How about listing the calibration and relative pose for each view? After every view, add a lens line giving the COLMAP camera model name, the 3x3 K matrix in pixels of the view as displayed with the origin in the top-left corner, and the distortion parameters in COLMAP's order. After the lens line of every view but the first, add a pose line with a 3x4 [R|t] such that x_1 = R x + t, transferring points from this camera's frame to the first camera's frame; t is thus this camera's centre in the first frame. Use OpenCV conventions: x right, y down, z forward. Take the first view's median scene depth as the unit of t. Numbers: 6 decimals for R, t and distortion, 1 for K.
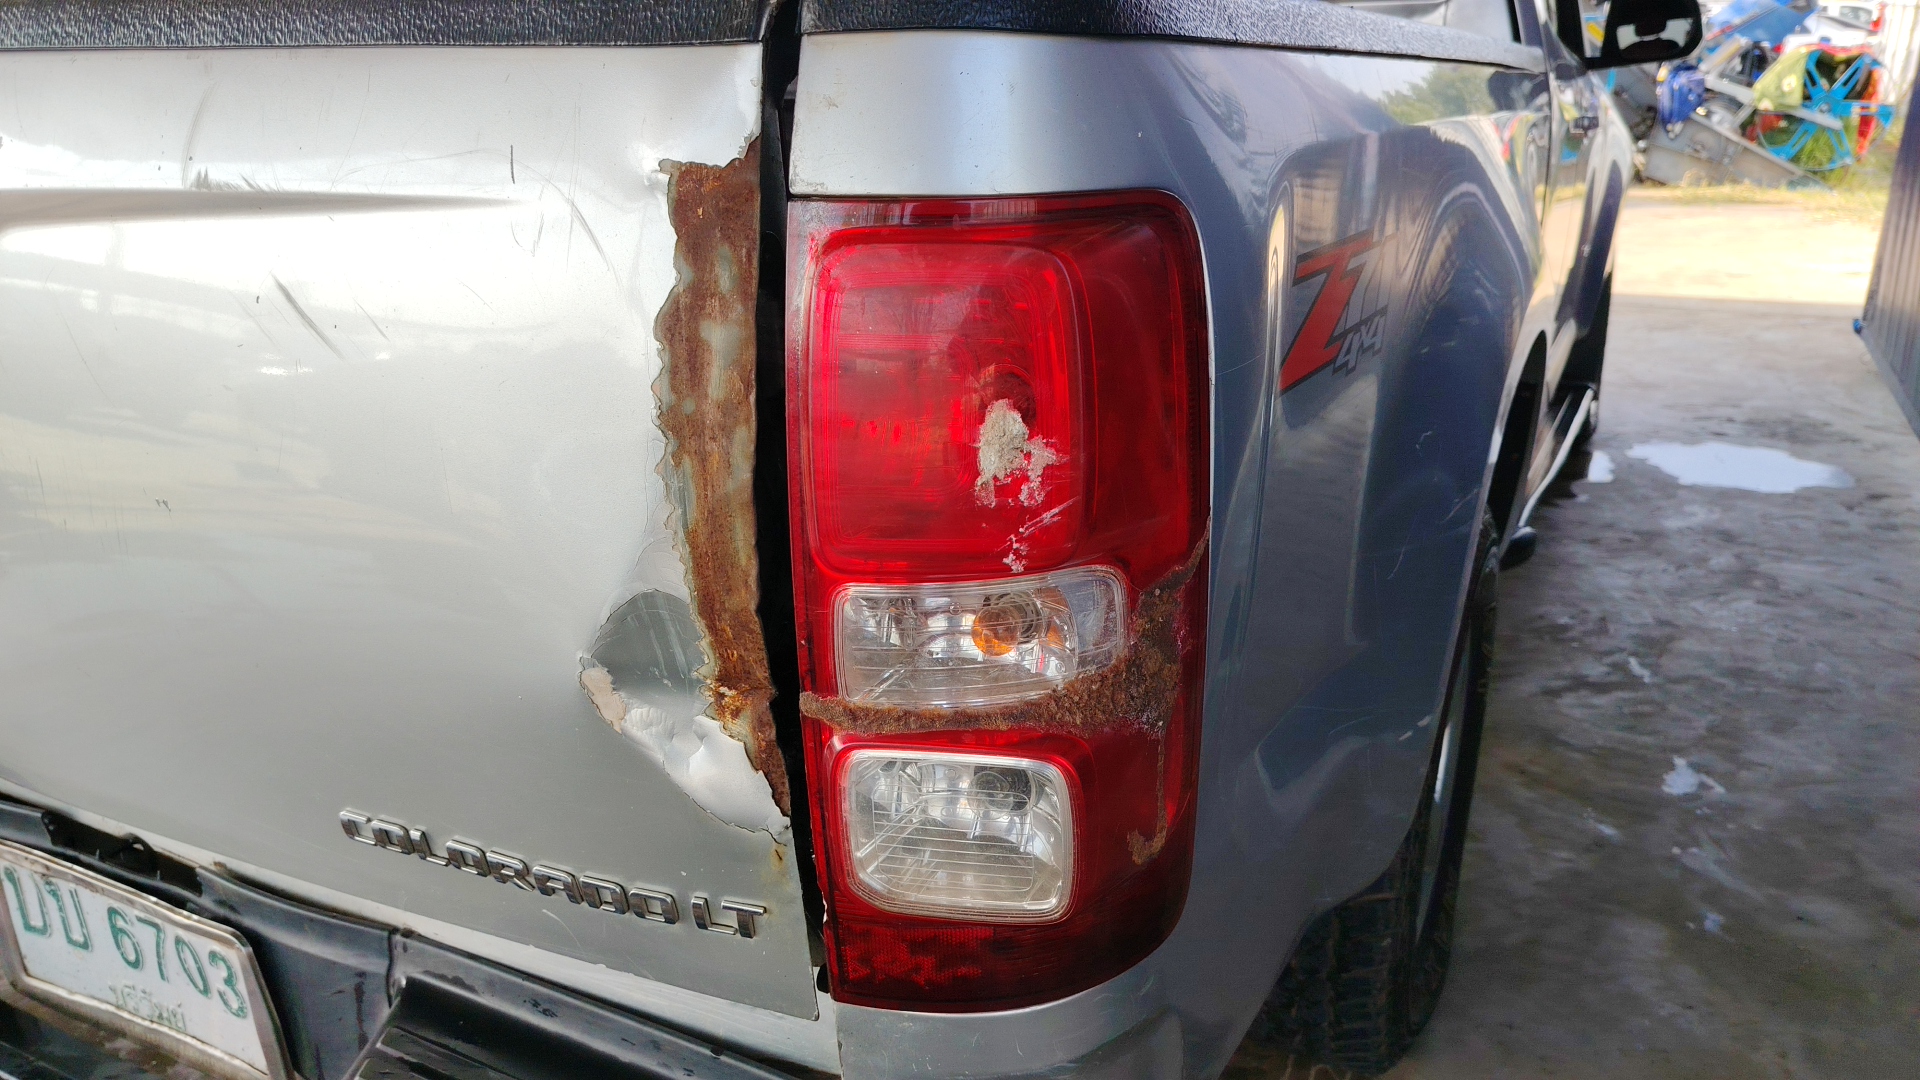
lens RADIAL K [[1344.6, 0, 960.0], [0, 1344.6, 540.0], [0, 0, 1]] dist [0.067774, -0.090325]
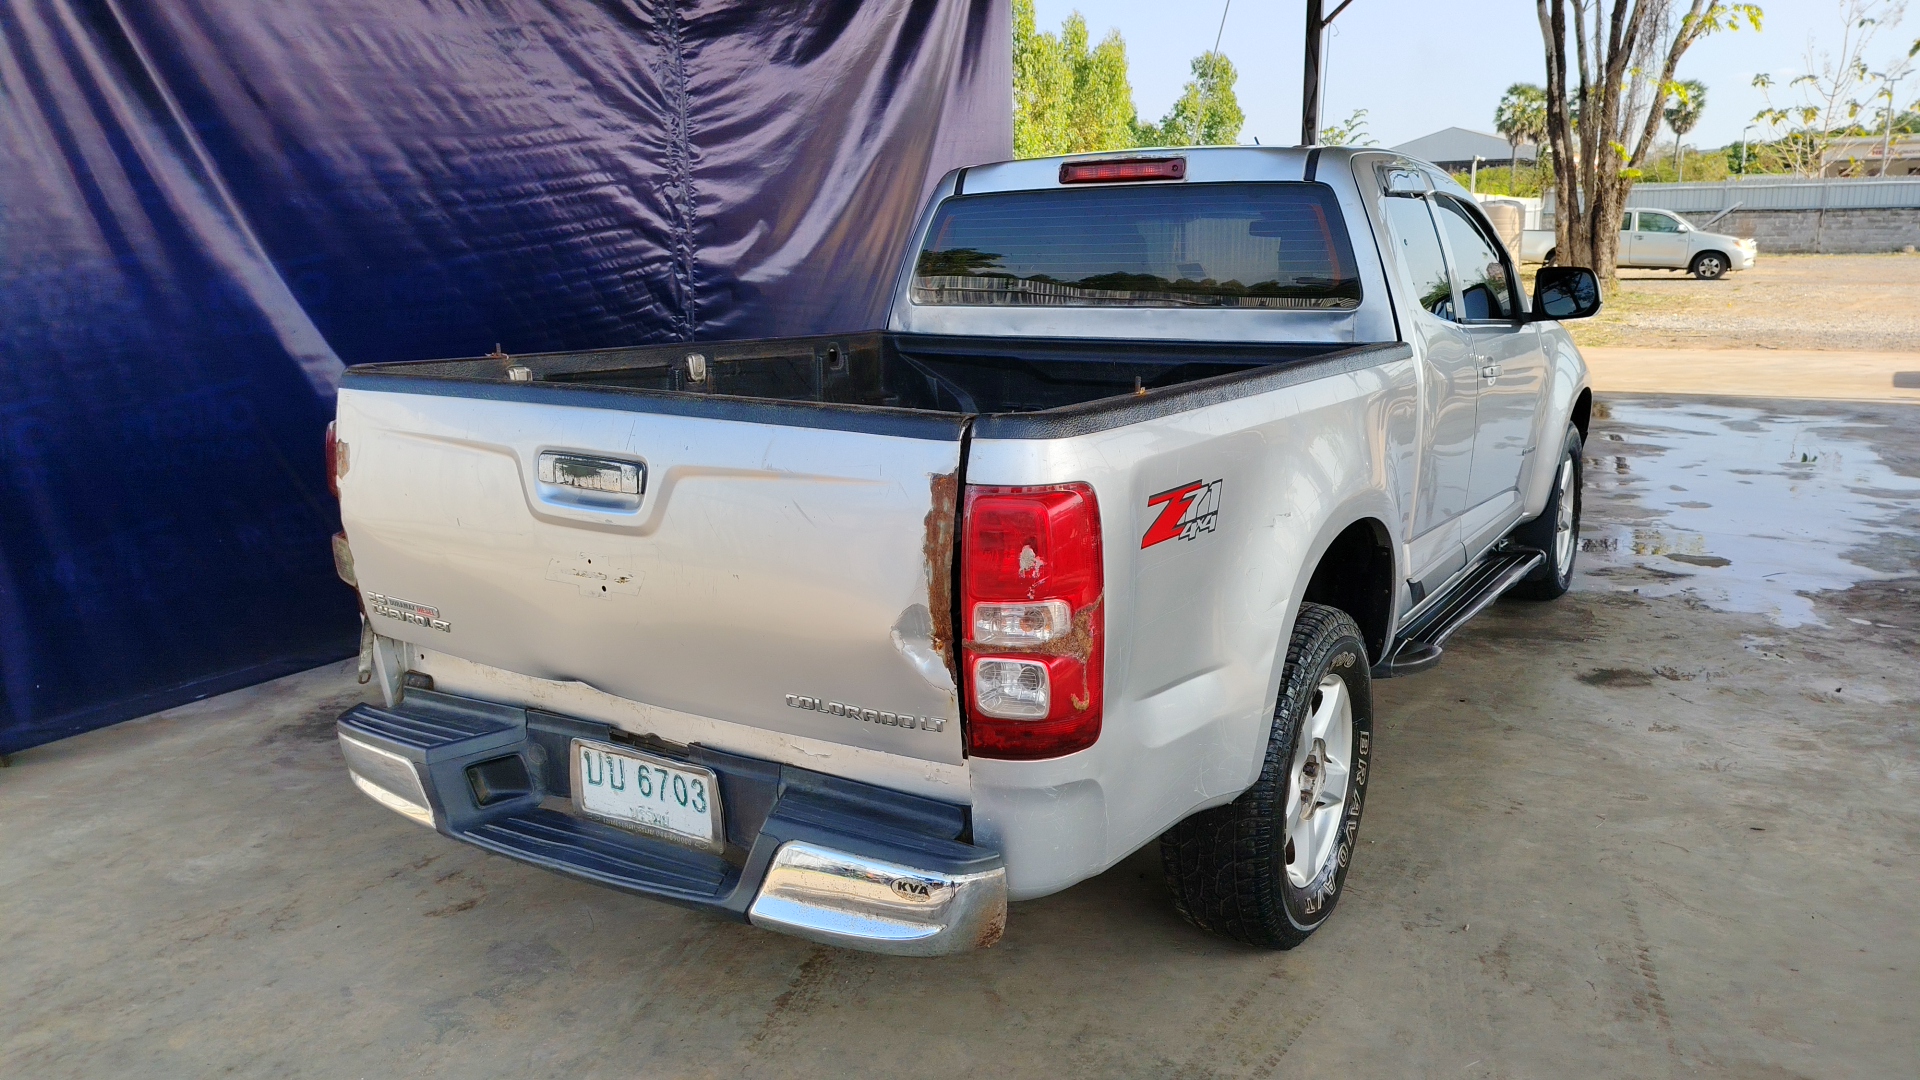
lens RADIAL K [[1389.2, 0, 954.4], [0, 1389.2, 465.9], [0, 0, 1]] dist [0.003713, 0.005308]
pose [[0.994636, 0.021564, -0.101166, 0.172649], [-0.037818, 0.986129, -0.161618, 0.234348], [0.096277, 0.164577, 0.981654, -2.149216]]
